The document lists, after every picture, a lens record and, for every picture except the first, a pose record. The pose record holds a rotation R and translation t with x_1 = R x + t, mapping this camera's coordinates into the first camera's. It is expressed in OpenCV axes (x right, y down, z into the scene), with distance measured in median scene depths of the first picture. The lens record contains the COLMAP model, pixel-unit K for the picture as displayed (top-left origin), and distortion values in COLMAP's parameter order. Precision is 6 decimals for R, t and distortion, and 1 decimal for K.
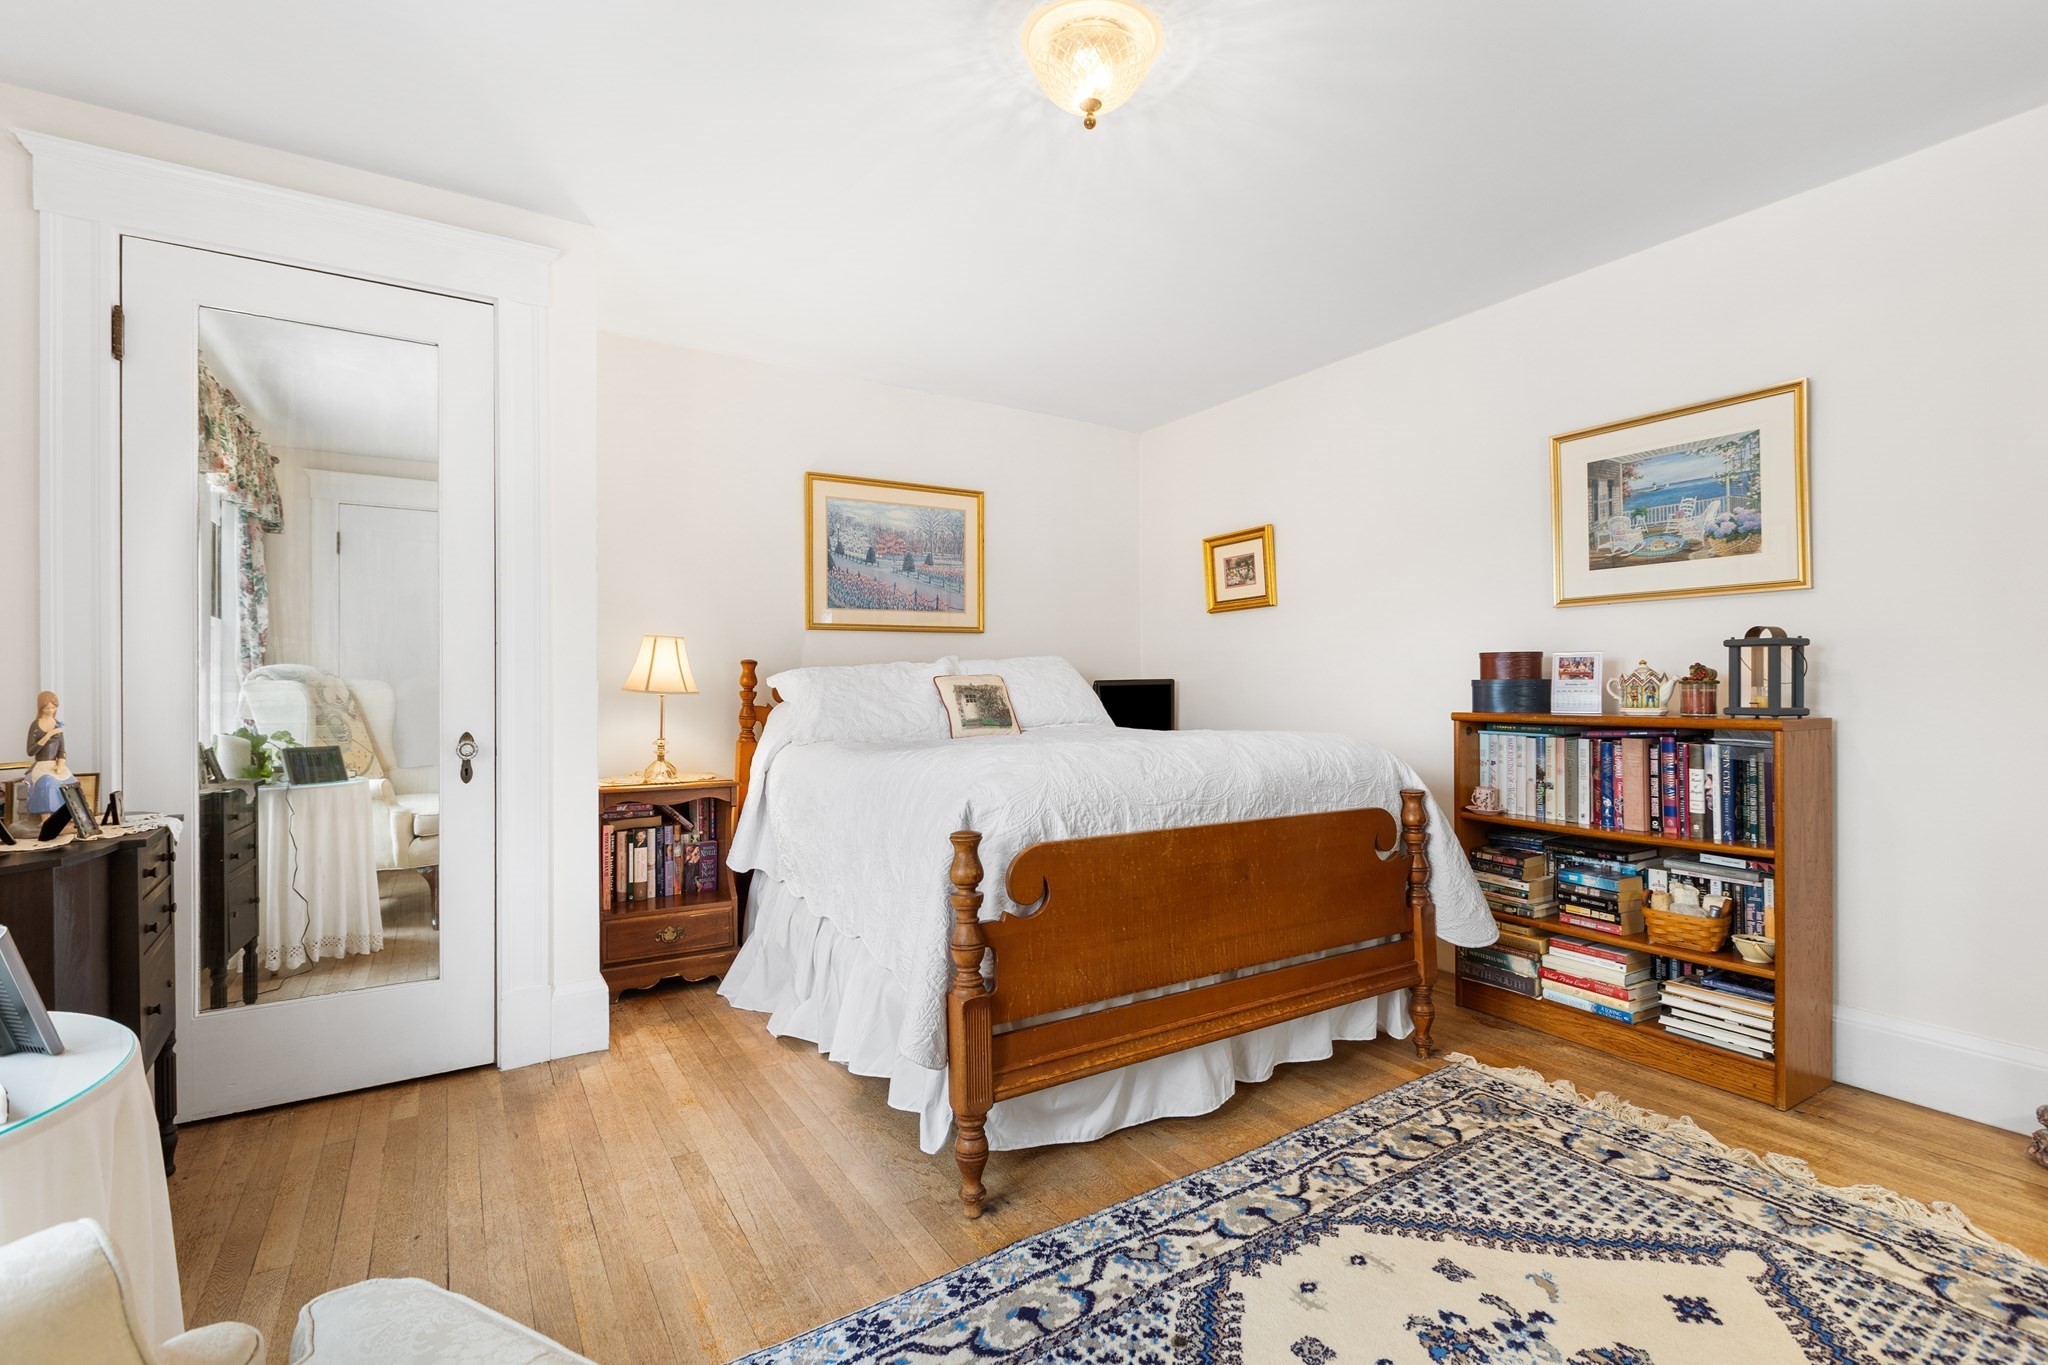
lens RADIAL K [[919.1, 0, 1017.1], [0, 919.1, 689.4], [0, 0, 1]] dist [0.003576, 0.000632]
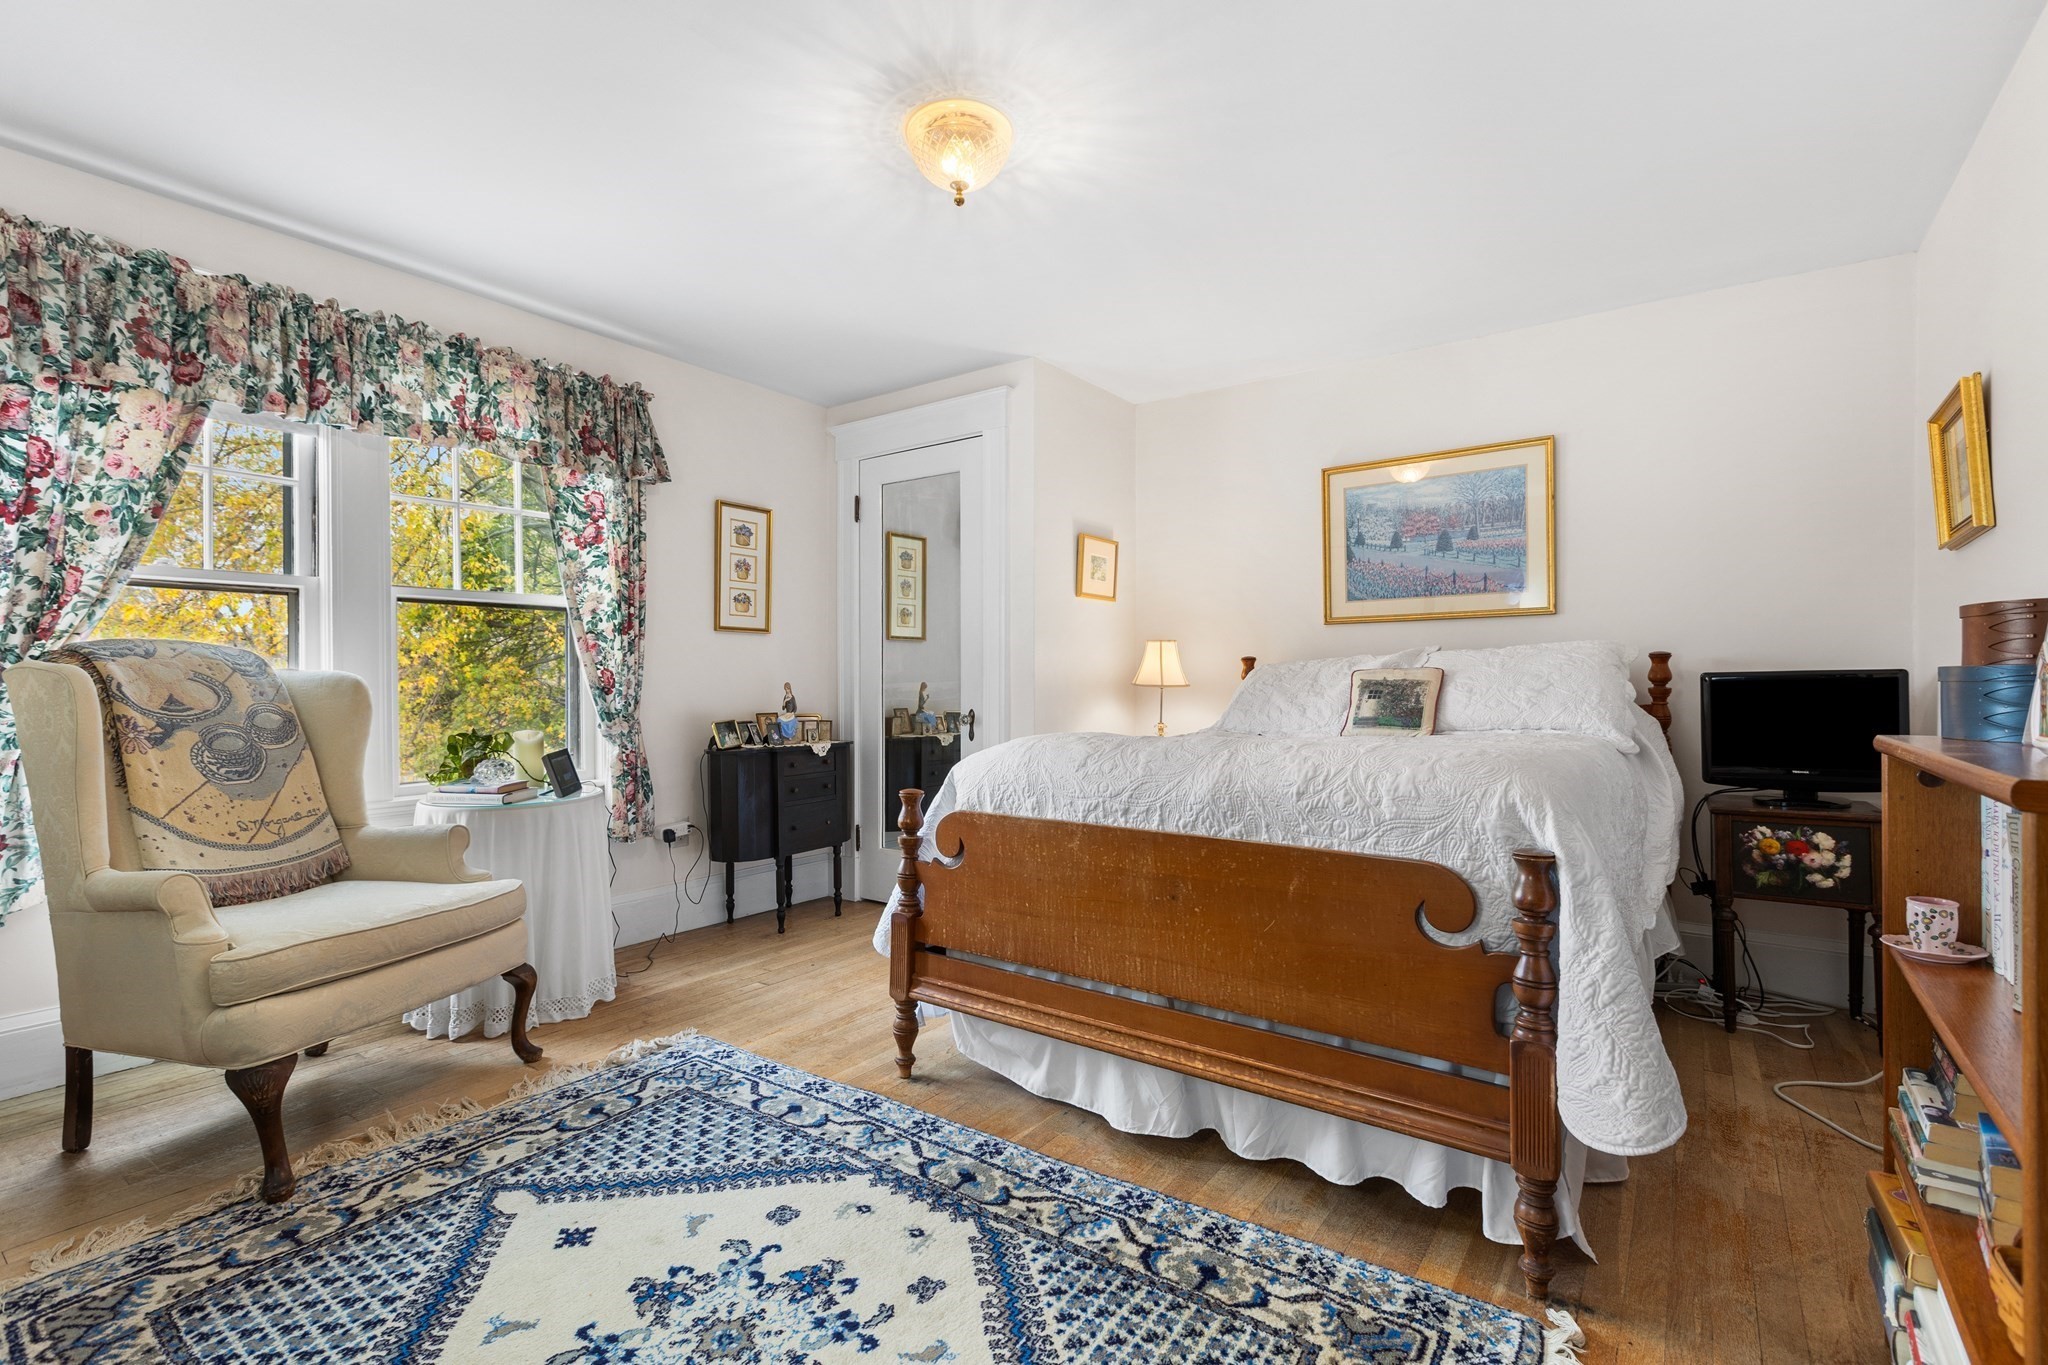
lens RADIAL K [[919.1, 0, 1017.1], [0, 919.1, 689.4], [0, 0, 1]] dist [0.003576, 0.000632]
pose [[0.367912, 0.007541, -0.929830, 1.135396], [-0.002200, 0.999971, 0.007240, -0.001088], [0.929858, -0.000618, 0.367918, 0.598238]]
